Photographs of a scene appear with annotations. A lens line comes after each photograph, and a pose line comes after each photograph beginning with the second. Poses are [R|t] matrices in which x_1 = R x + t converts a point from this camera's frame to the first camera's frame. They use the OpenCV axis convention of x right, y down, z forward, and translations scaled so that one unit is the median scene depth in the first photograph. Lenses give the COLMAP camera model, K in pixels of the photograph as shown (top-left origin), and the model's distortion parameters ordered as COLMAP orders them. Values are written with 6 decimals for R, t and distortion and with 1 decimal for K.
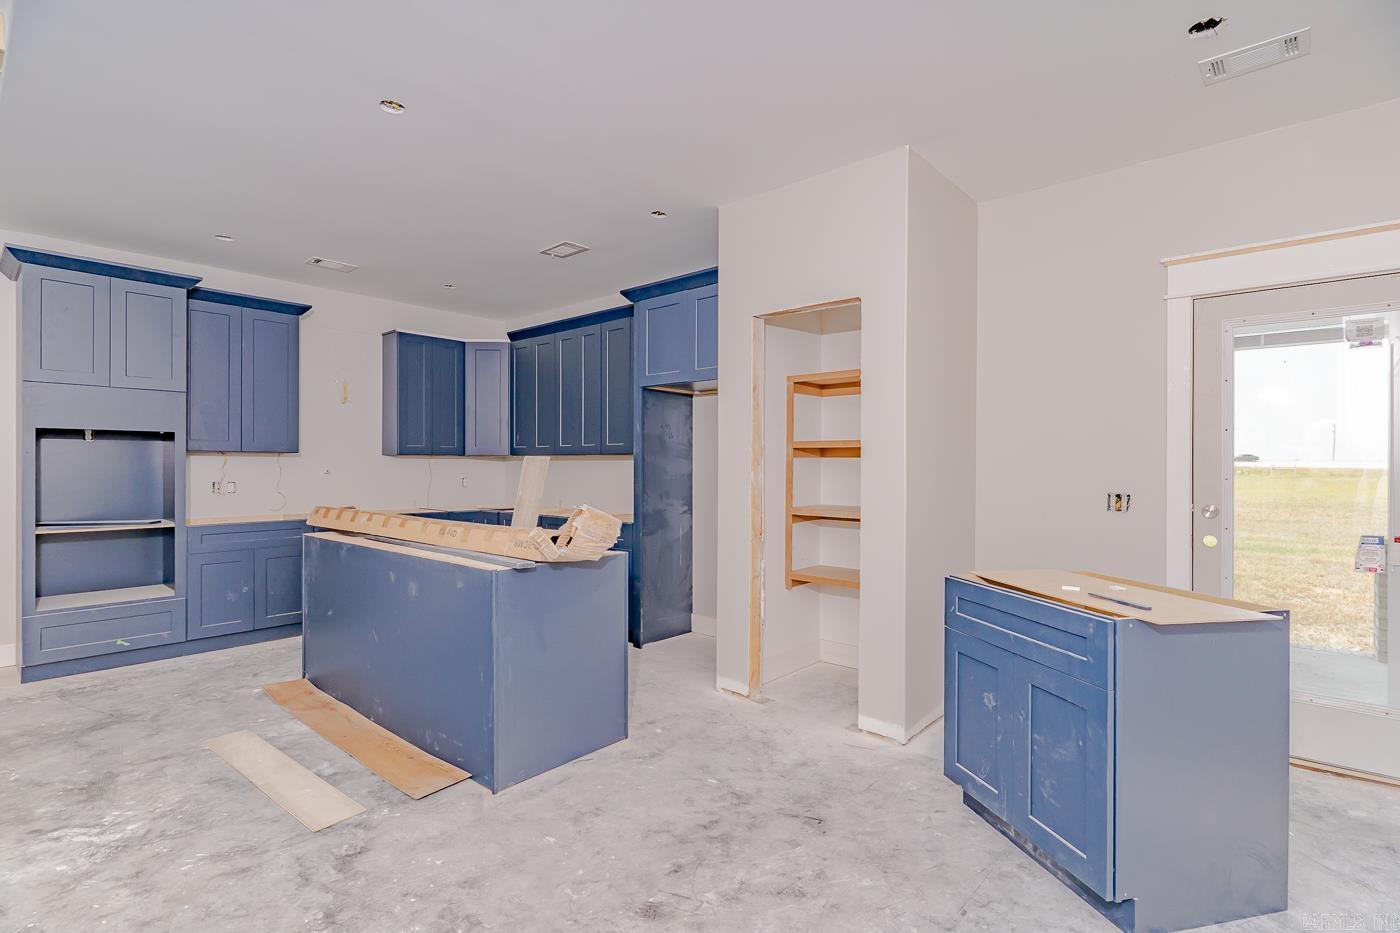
lens RADIAL K [[667.8, 0, 704.4], [0, 667.8, 463.0], [0, 0, 1]] dist [0.008334, -0.003032]
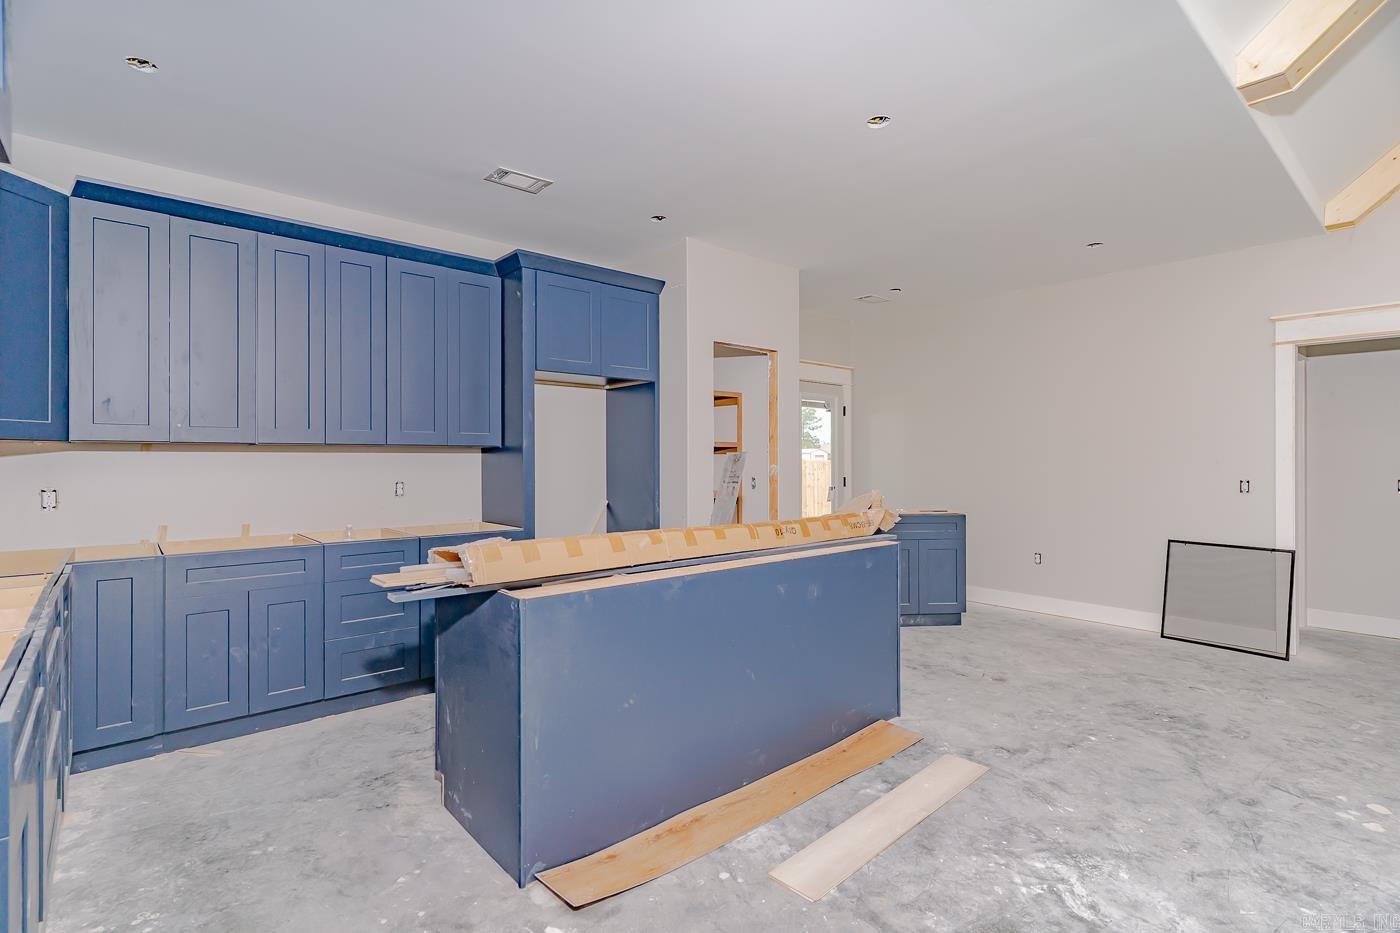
lens RADIAL K [[667.8, 0, 697.5], [0, 667.8, 460.9], [0, 0, 1]] dist [0.008334, -0.003032]
pose [[0.135240, -0.003543, 0.990806, -1.380217], [0.000908, 0.999994, 0.003452, 0.000187], [-0.990812, 0.000433, 0.135243, 1.021336]]
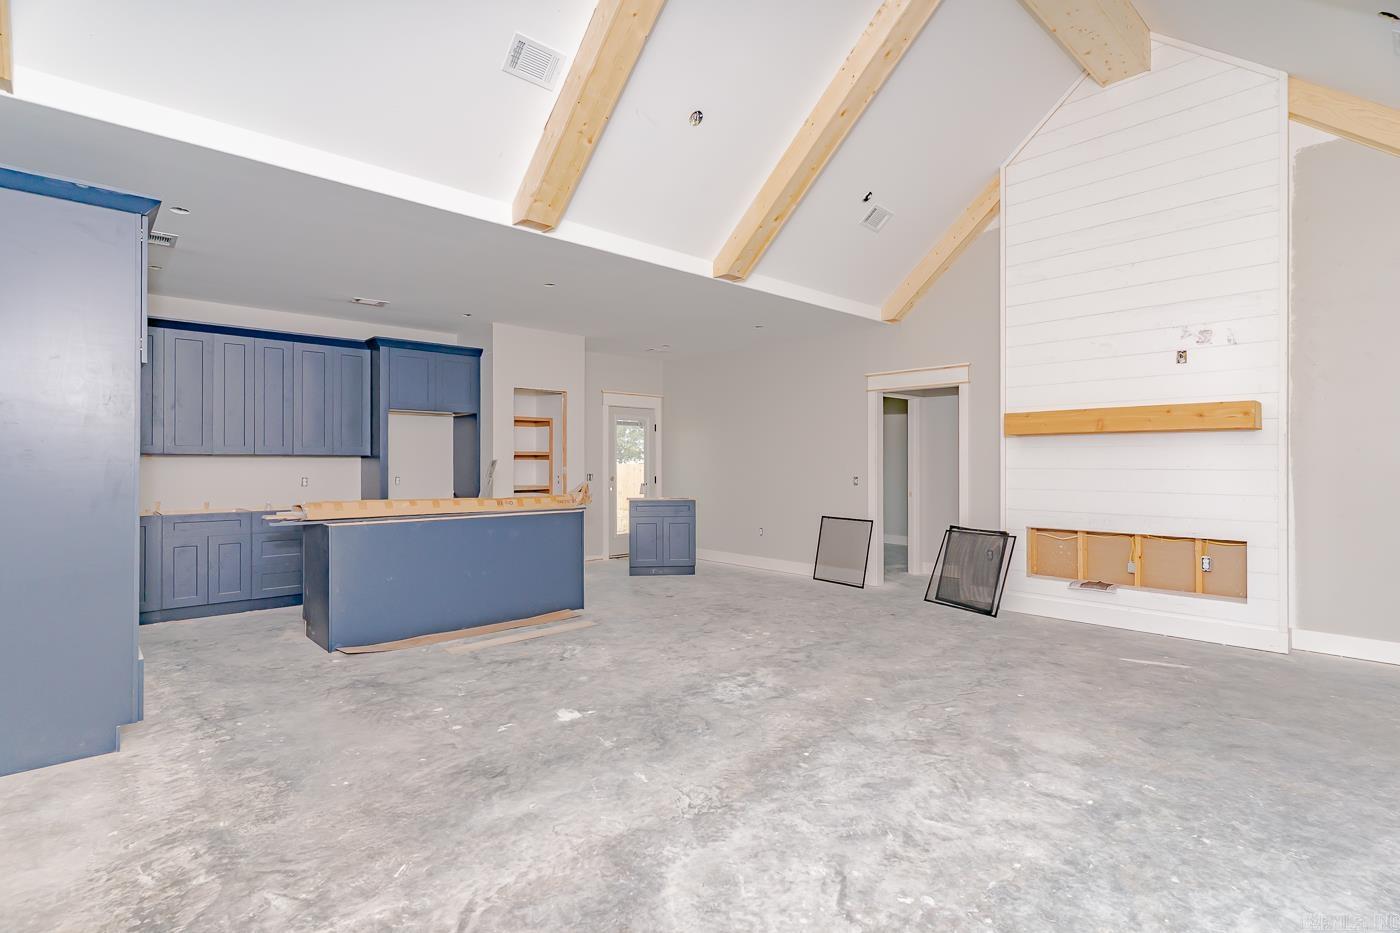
lens RADIAL K [[667.8, 0, 691.3], [0, 667.8, 463.8], [0, 0, 1]] dist [0.008334, -0.003032]
pose [[0.109094, -0.003234, 0.994026, -2.133768], [-0.000336, 0.999995, 0.003291, -0.004730], [-0.994031, -0.000693, 0.109093, 0.329207]]
